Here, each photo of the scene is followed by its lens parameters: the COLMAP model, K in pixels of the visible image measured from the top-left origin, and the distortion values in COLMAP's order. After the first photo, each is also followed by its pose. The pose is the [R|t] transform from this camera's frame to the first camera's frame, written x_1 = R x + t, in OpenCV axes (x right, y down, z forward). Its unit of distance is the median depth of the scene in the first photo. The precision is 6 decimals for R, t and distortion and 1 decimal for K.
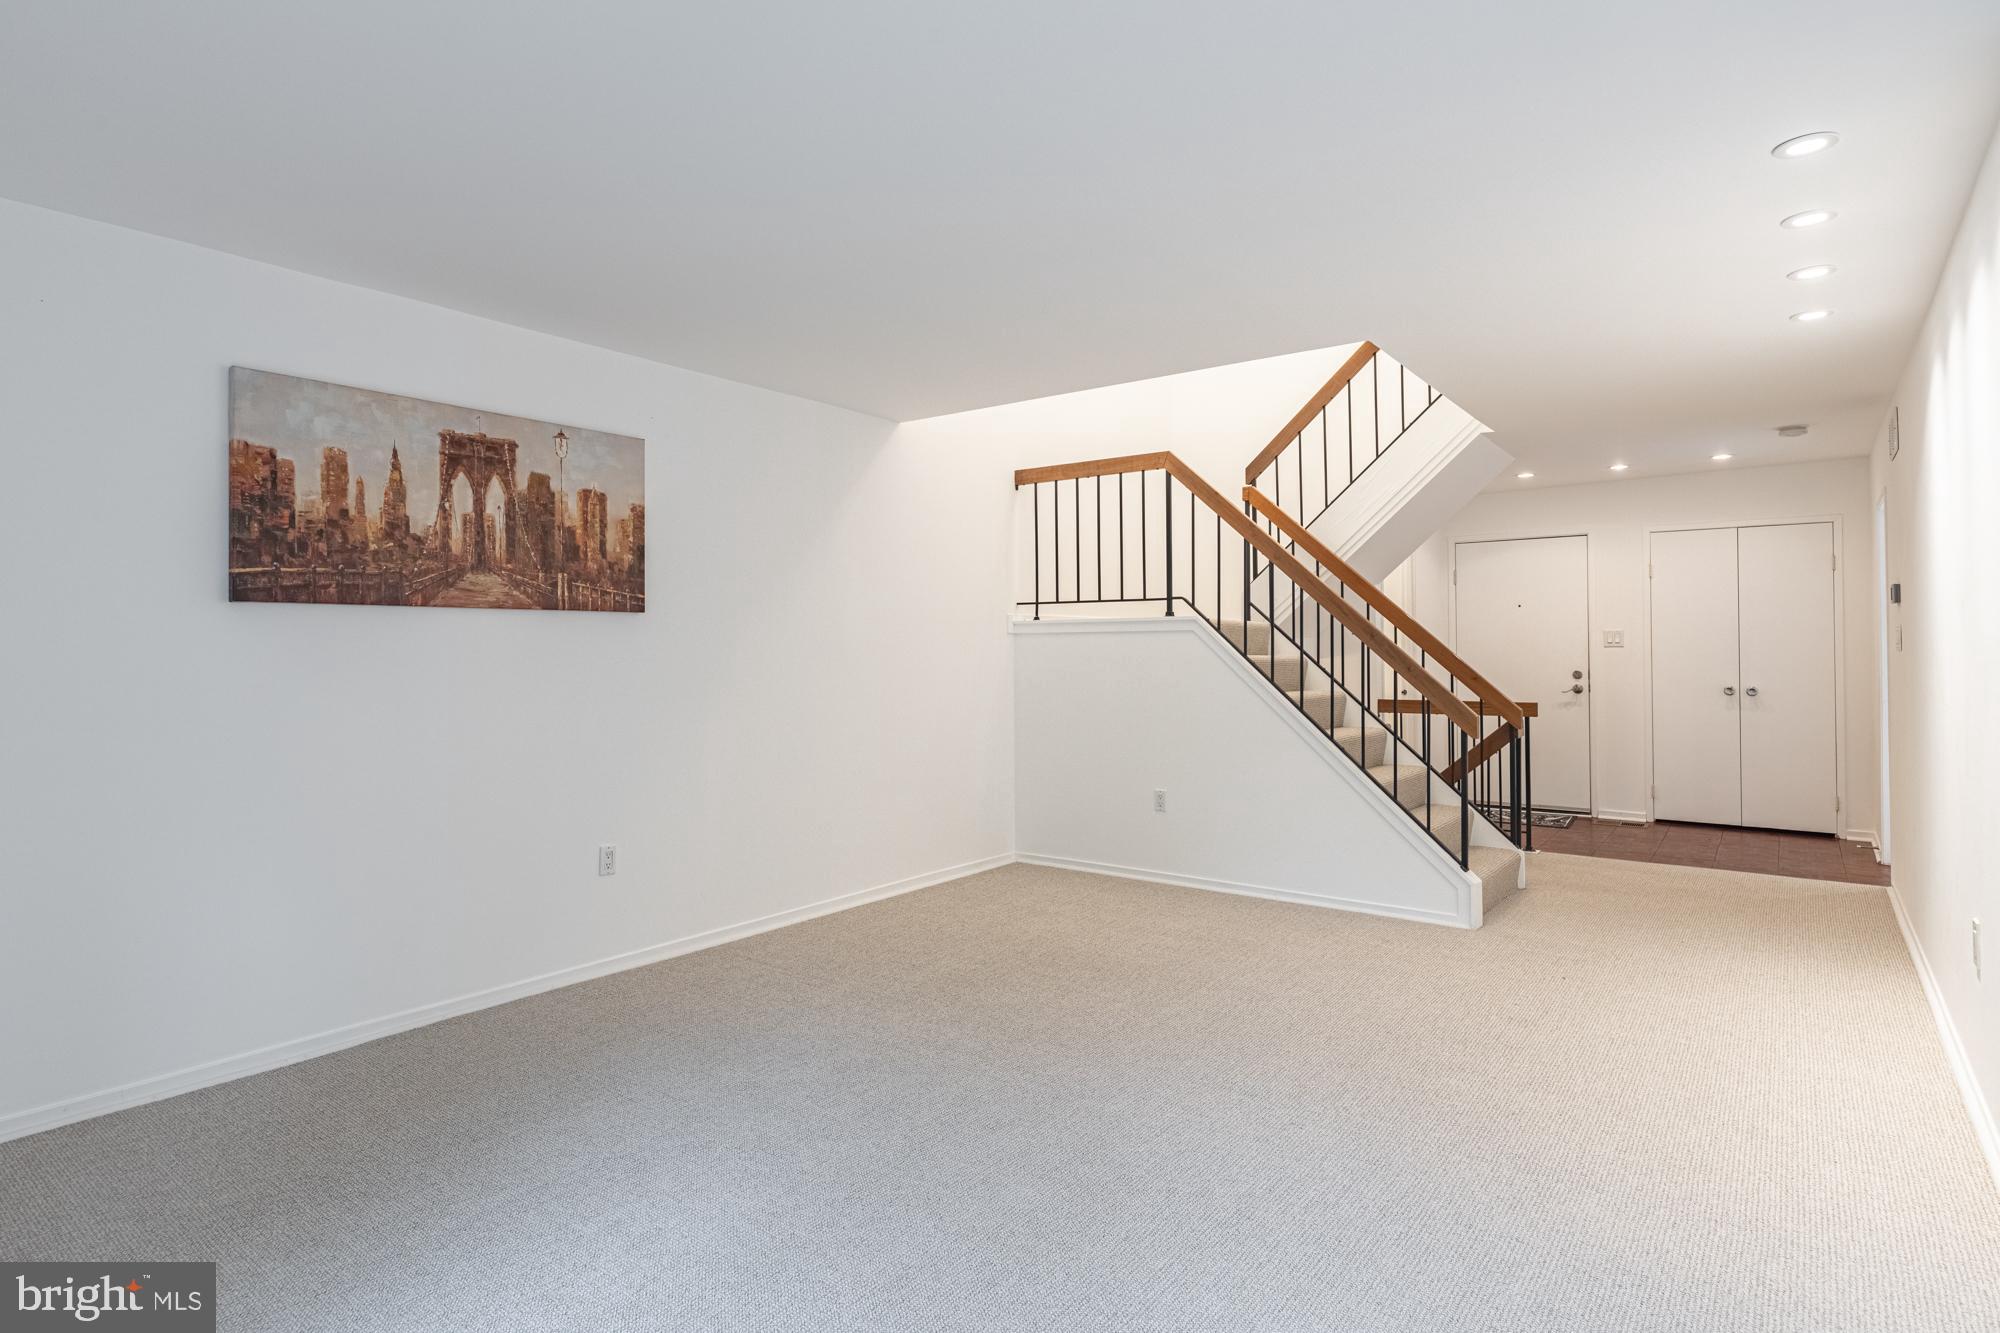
lens RADIAL K [[1156.9, 0, 980.5], [0, 1156.9, 662.2], [0, 0, 1]] dist [0.014600, -0.004679]
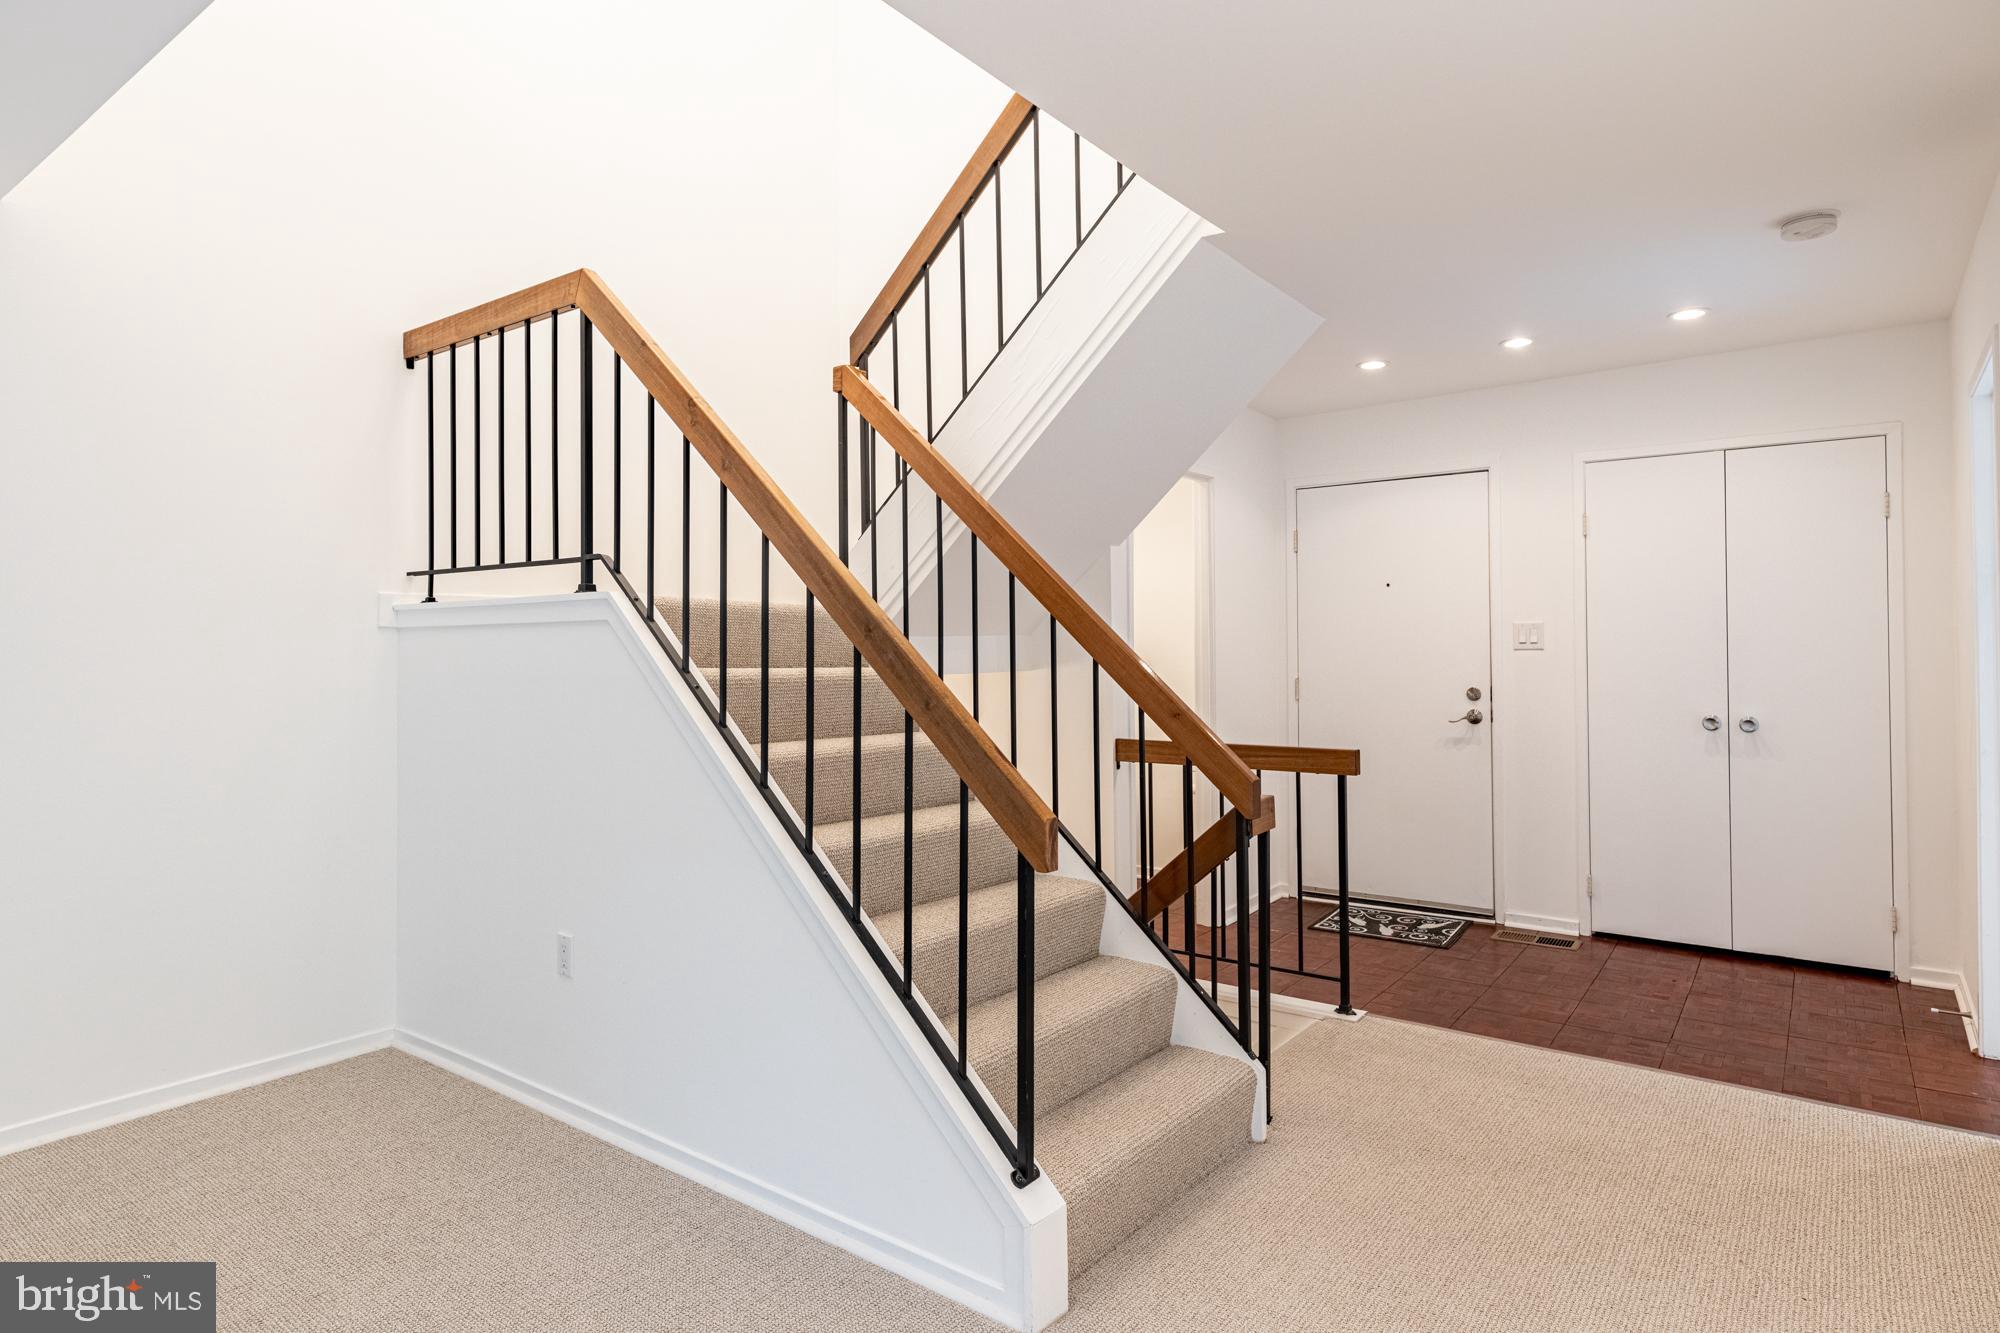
lens RADIAL K [[1156.9, 0, 1006.6], [0, 1156.9, 659.7], [0, 0, 1]] dist [0.014600, -0.004679]
pose [[0.999944, -0.000838, -0.010555, 0.313337], [0.000828, 0.999999, -0.000923, -0.008603], [0.010555, 0.000914, 0.999944, 0.433621]]
